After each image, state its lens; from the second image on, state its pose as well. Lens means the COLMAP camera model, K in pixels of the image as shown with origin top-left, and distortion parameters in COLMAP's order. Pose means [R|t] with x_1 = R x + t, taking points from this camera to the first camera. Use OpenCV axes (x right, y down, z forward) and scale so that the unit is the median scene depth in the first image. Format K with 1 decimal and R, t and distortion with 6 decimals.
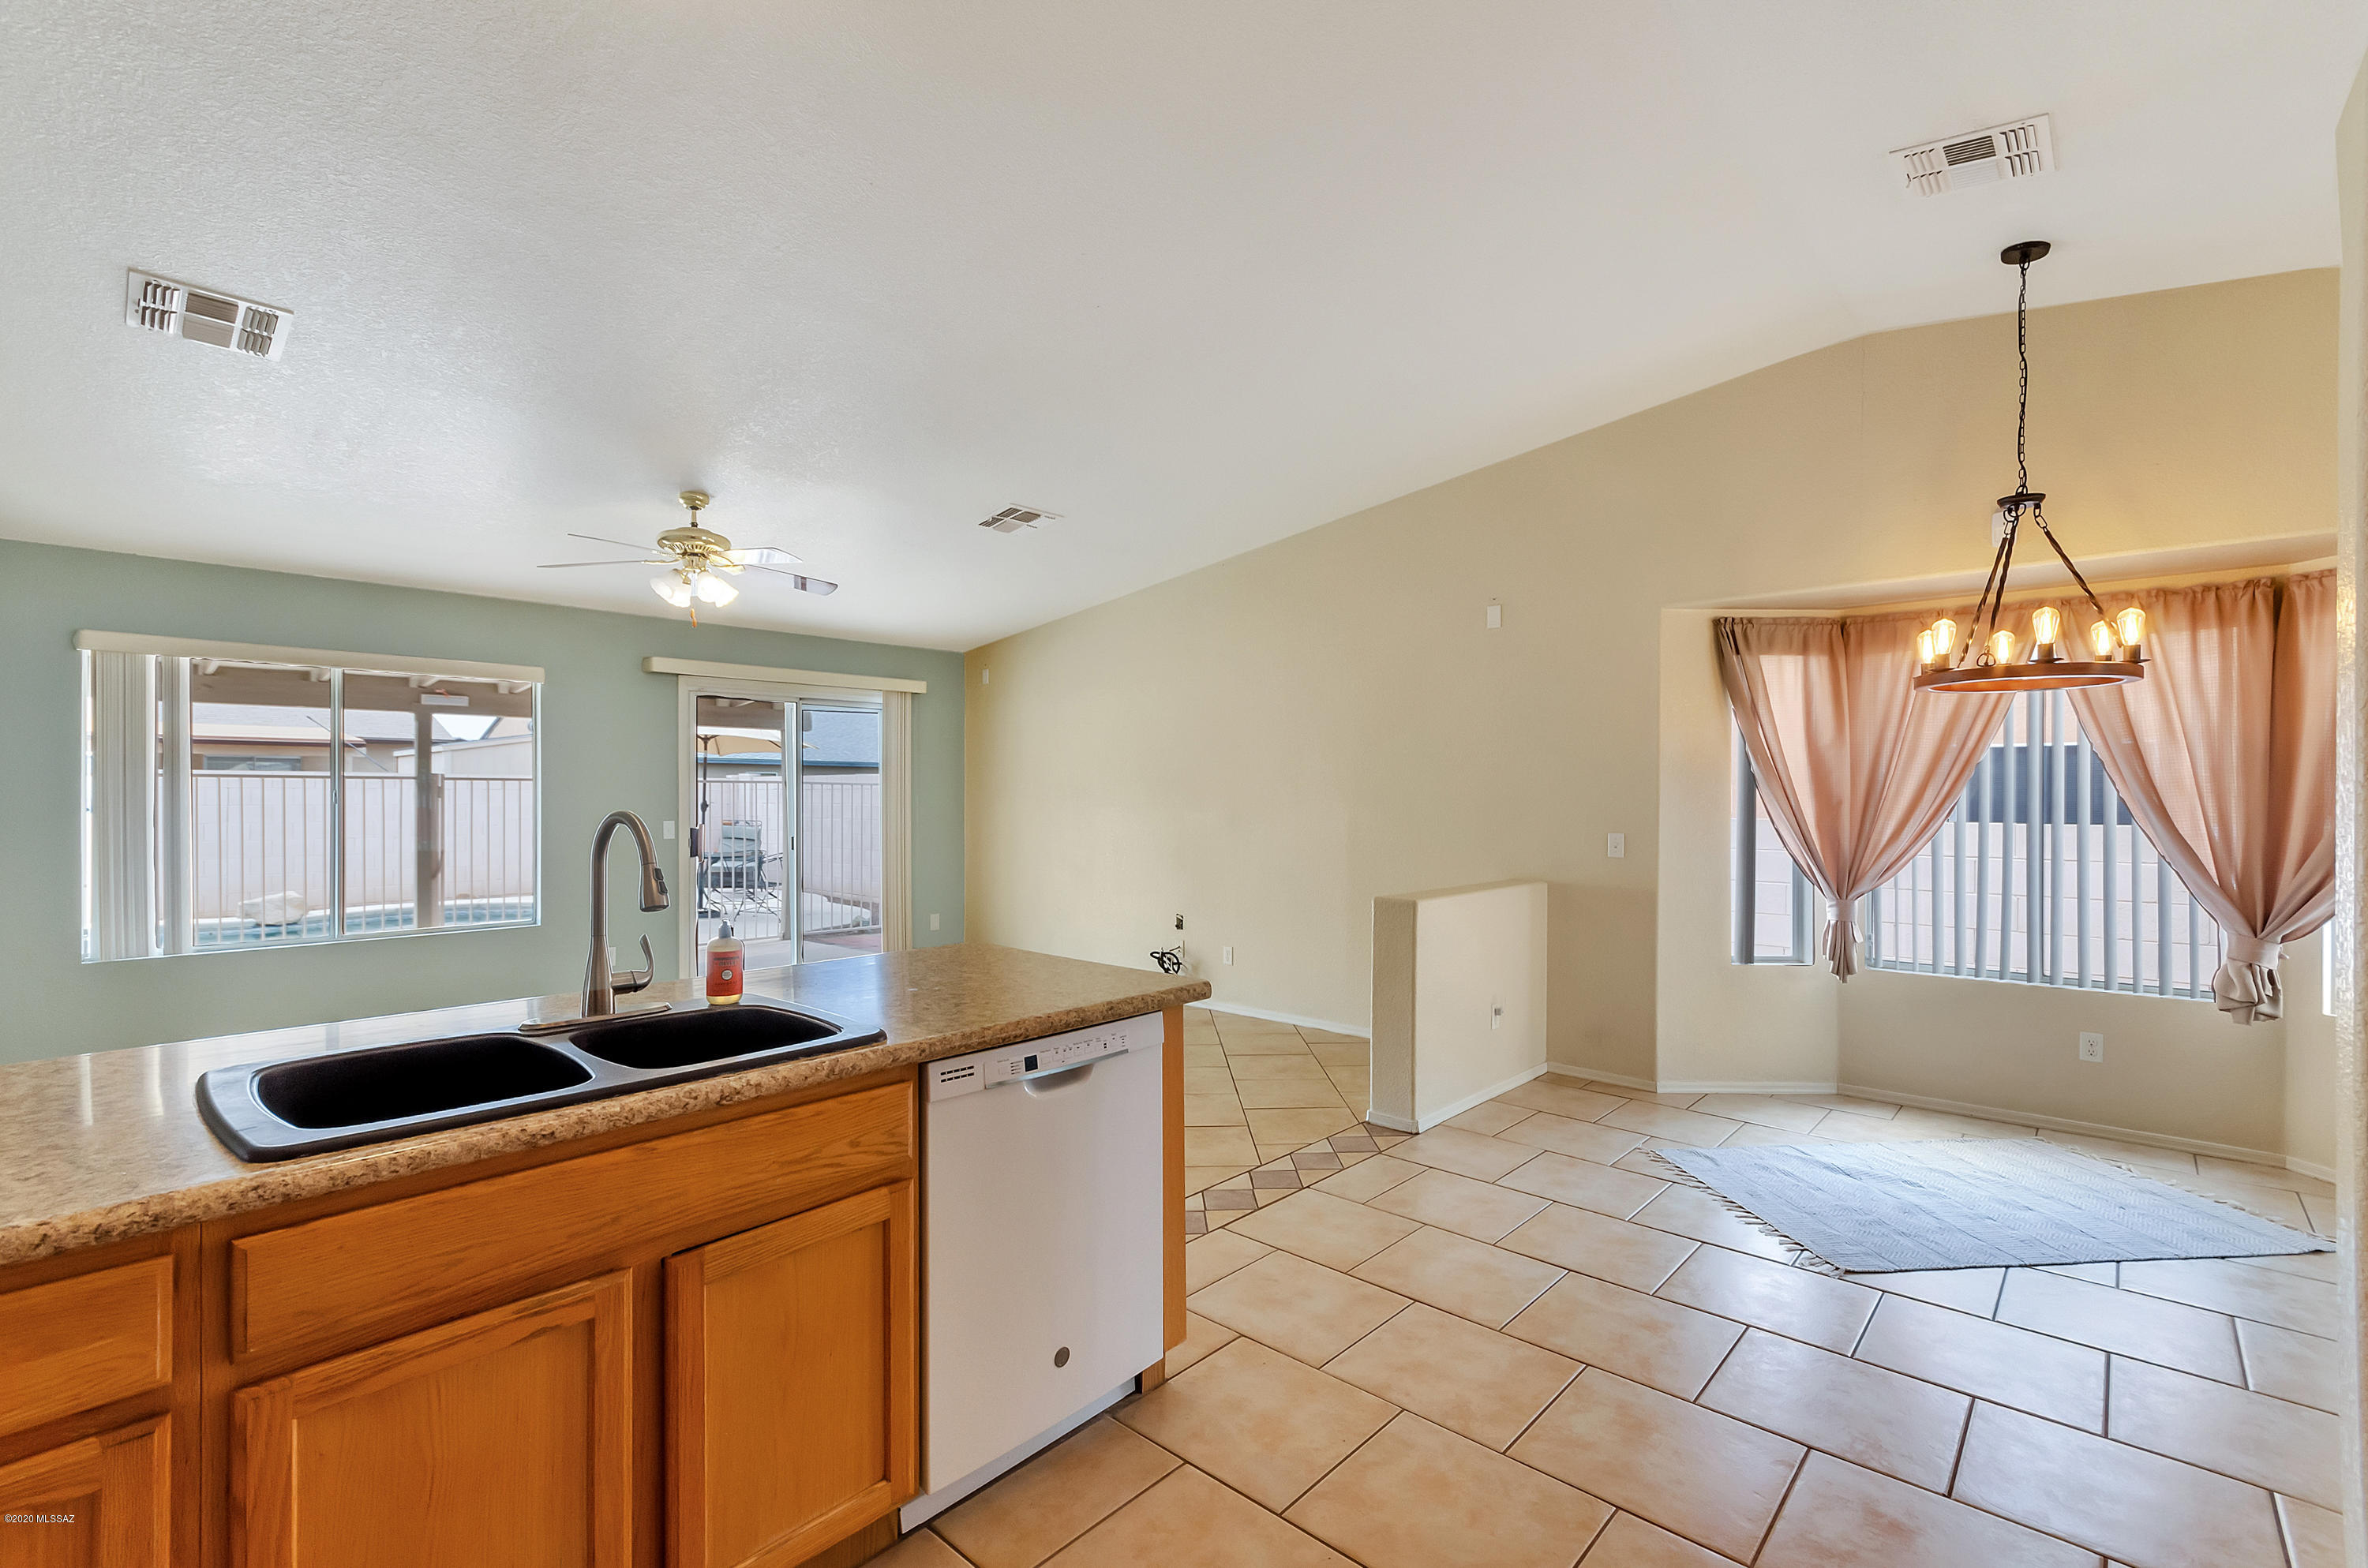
lens RADIAL K [[1037.9, 0, 1182.5], [0, 1037.9, 794.2], [0, 0, 1]] dist [0.003160, 0.000515]
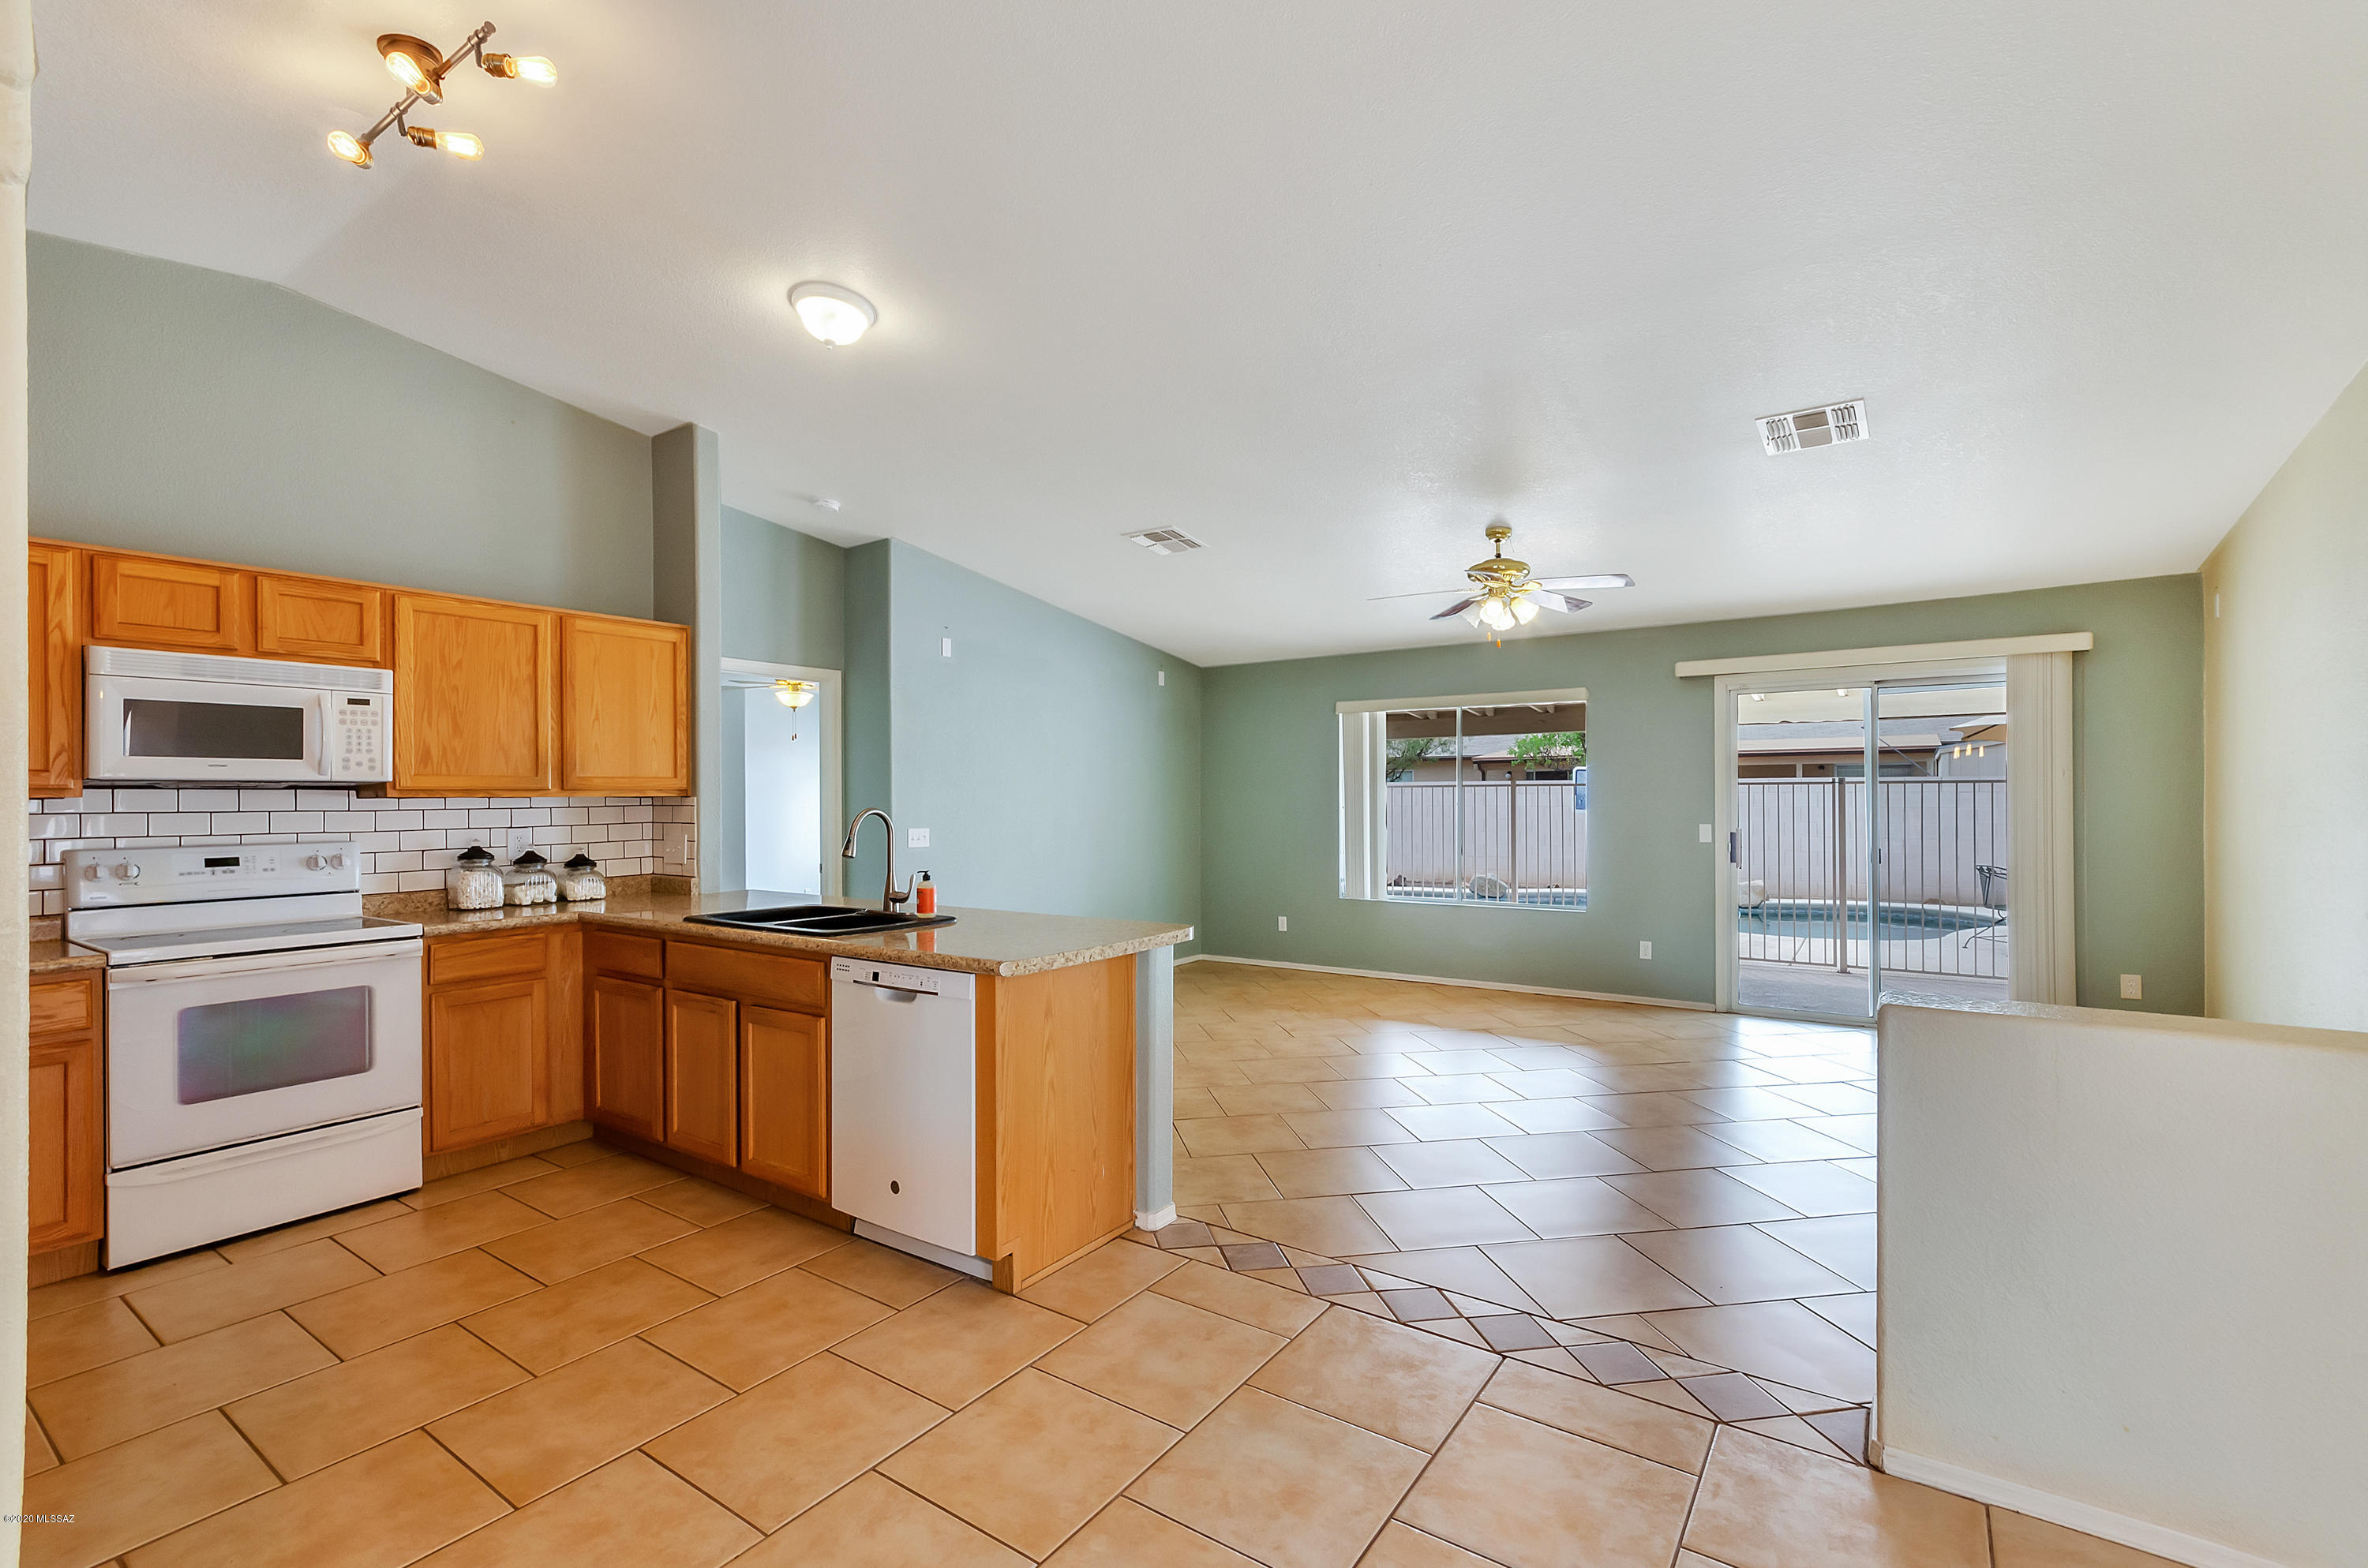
lens RADIAL K [[1037.9, 0, 1182.5], [0, 1037.9, 794.2], [0, 0, 1]] dist [0.003160, 0.000515]
pose [[0.130718, -0.006467, -0.991399, 0.424997], [0.003708, 0.999975, -0.006034, 0.001198], [0.991413, -0.002887, 0.130738, 0.373576]]
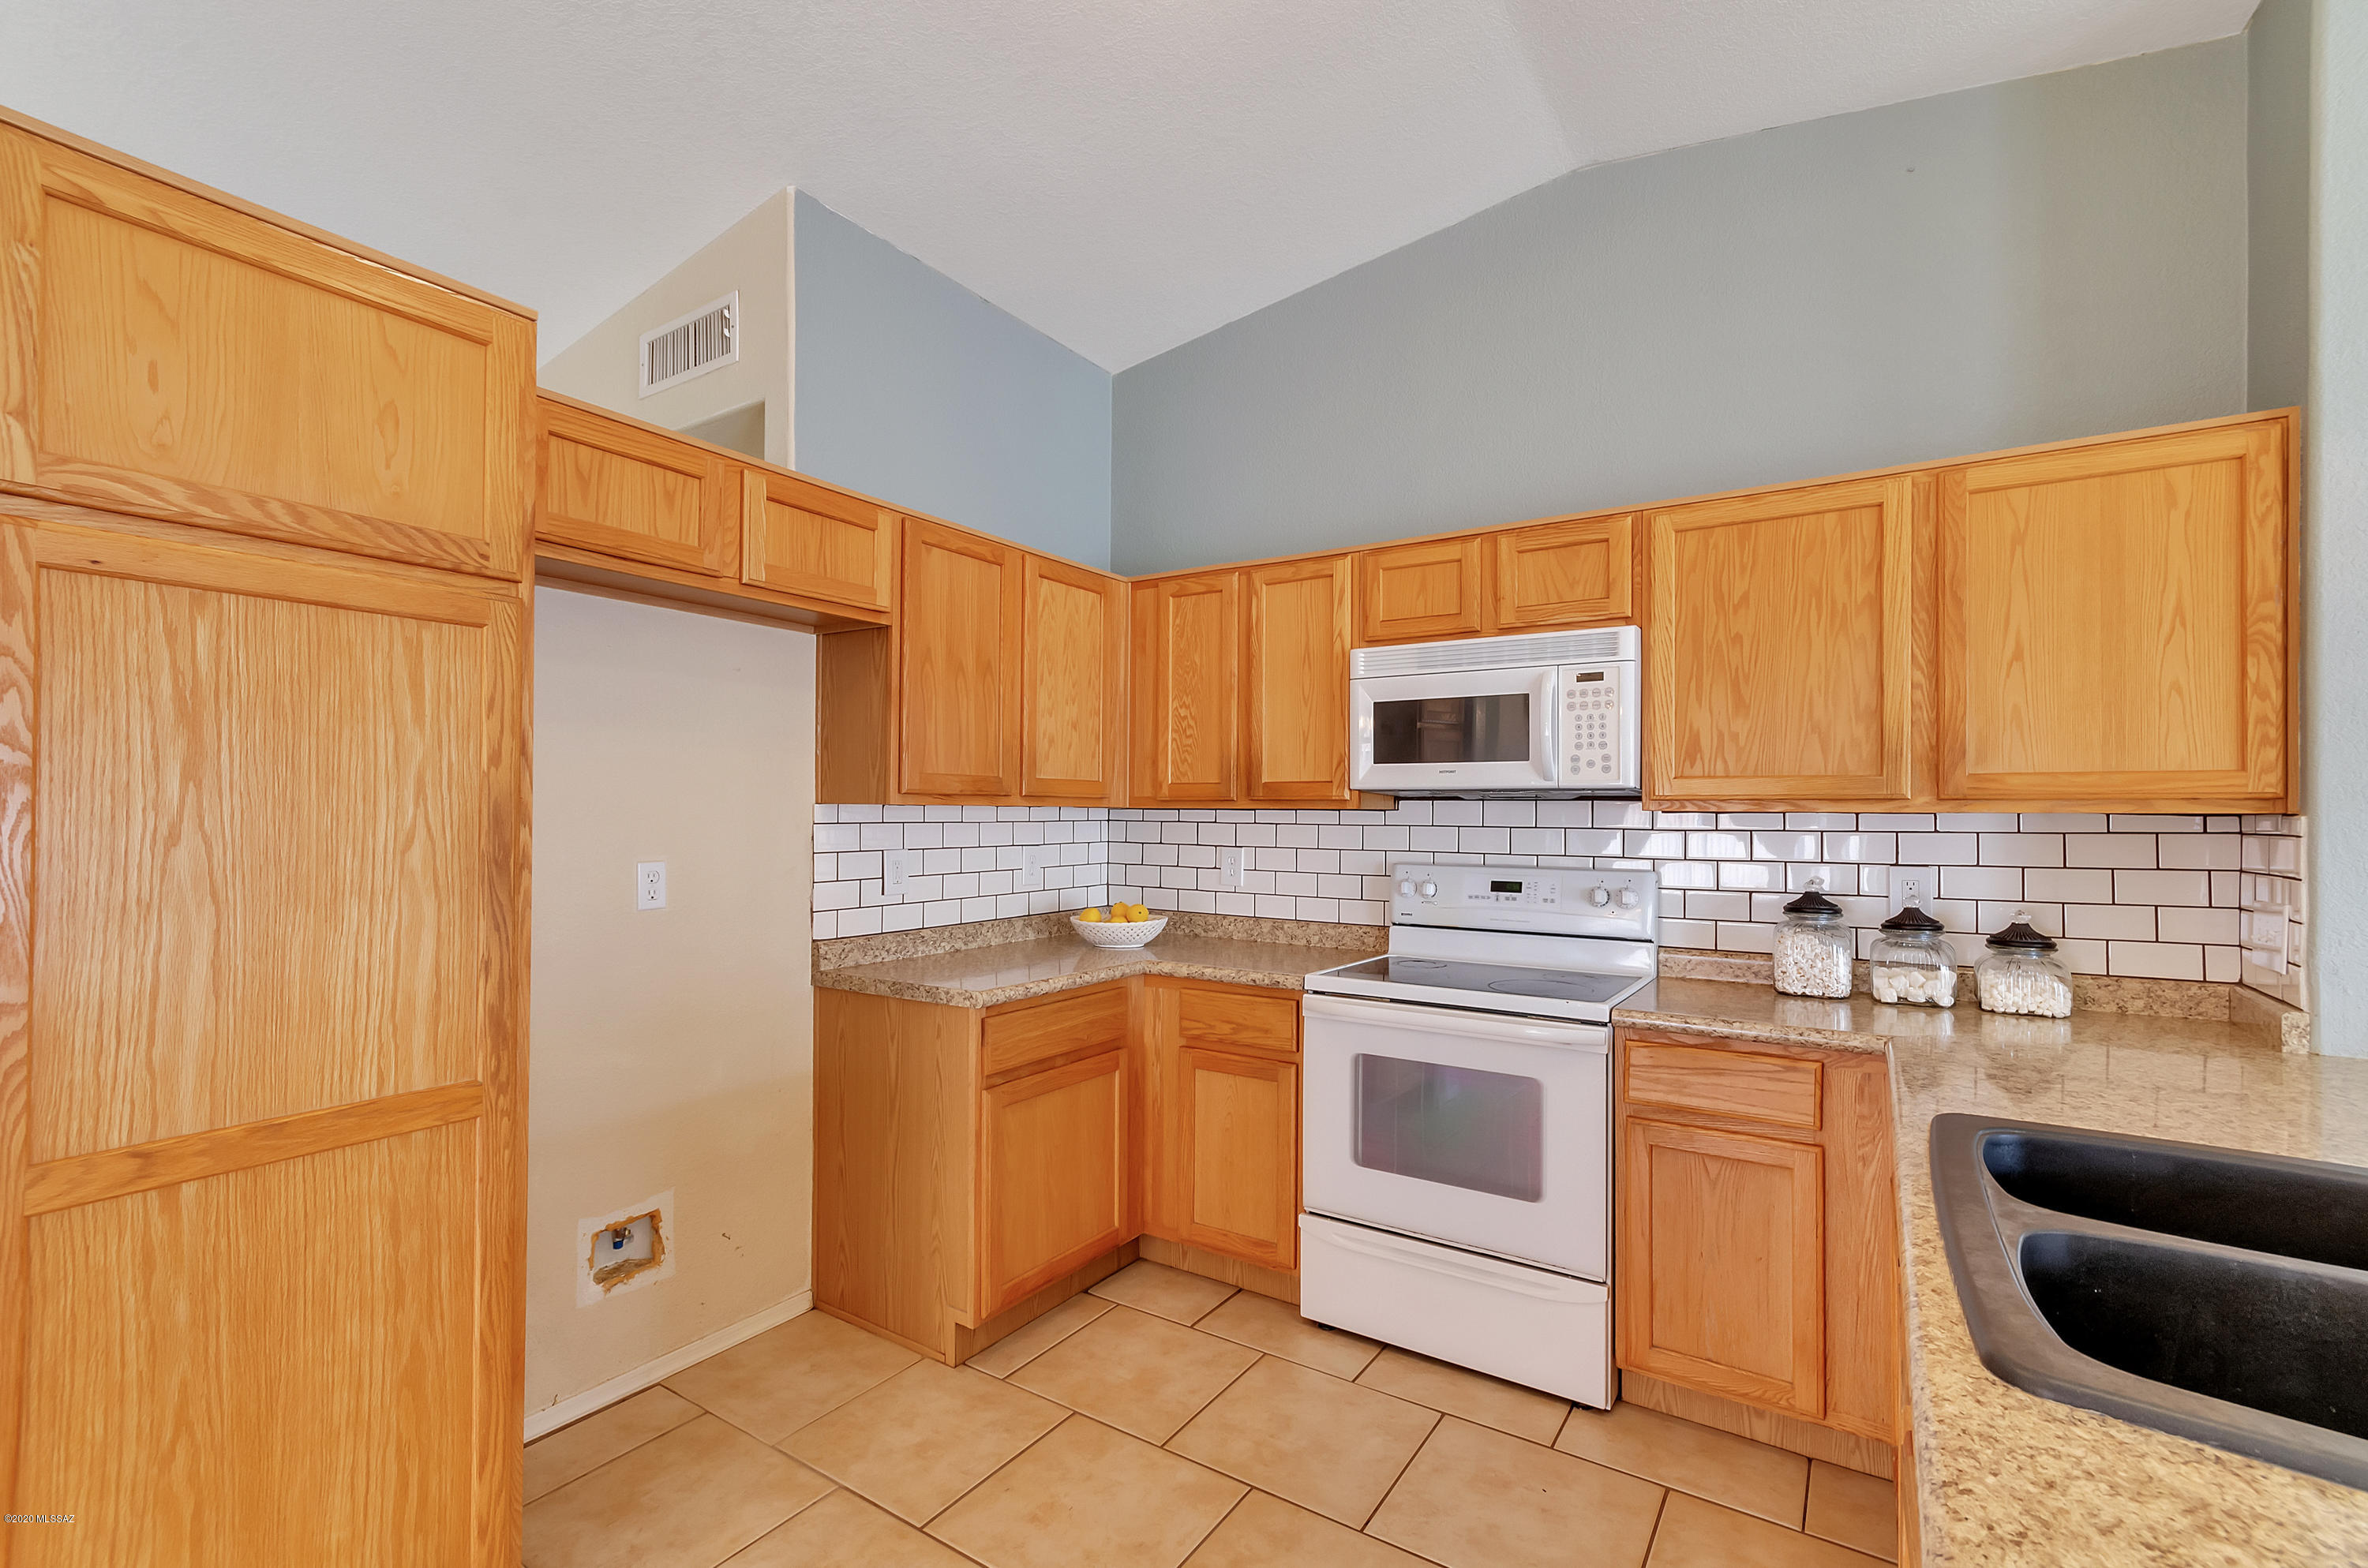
lens RADIAL K [[1037.9, 0, 1182.9], [0, 1037.9, 804.6], [0, 0, 1]] dist [0.003087, 0.000546]
pose [[-0.987537, -0.011834, -0.156942, 0.036987], [-0.010948, 0.999919, -0.006508, -0.000047], [0.157006, -0.004709, -0.987586, 0.376761]]
